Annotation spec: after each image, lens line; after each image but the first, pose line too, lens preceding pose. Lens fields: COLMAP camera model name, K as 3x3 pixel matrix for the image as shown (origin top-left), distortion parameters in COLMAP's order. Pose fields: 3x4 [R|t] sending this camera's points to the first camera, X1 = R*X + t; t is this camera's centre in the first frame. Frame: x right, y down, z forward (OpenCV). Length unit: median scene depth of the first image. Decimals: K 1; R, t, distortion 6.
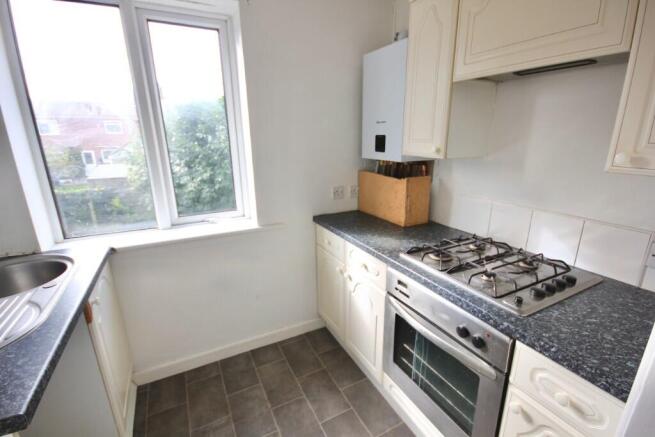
lens RADIAL K [[301.1, 0, 325.8], [0, 301.1, 221.2], [0, 0, 1]] dist [0.002025, -0.000860]
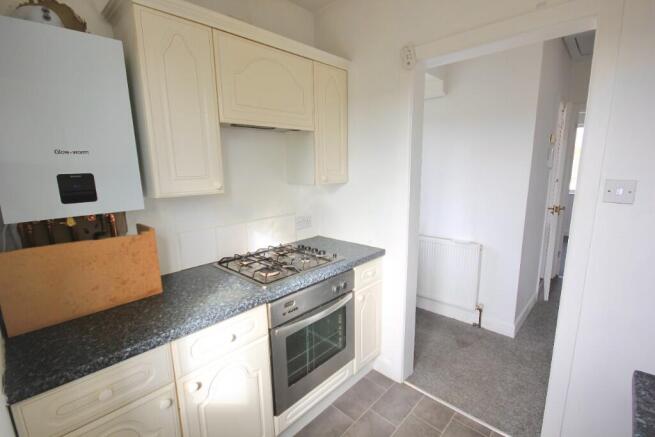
lens RADIAL K [[301.1, 0, 327.6], [0, 301.1, 219.6], [0, 0, 1]] dist [0.002025, -0.000860]
pose [[-0.329802, -0.149518, 0.932135, -0.715874], [0.287556, 0.924549, 0.250042, -0.285462], [-0.899190, 0.350505, -0.261923, 1.013465]]
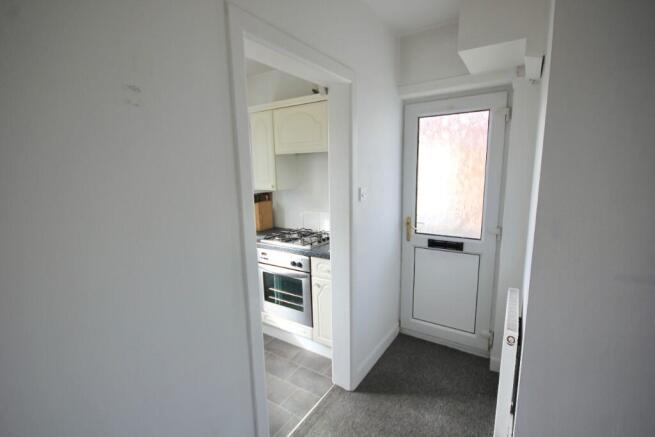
lens RADIAL K [[301.1, 0, 327.4], [0, 301.1, 219.5], [0, 0, 1]] dist [0.002025, -0.000860]
pose [[0.870211, -0.086732, 0.484985, -0.299131], [0.146149, 0.985518, -0.085990, 0.205435], [-0.470504, 0.145710, 0.870284, -0.873212]]
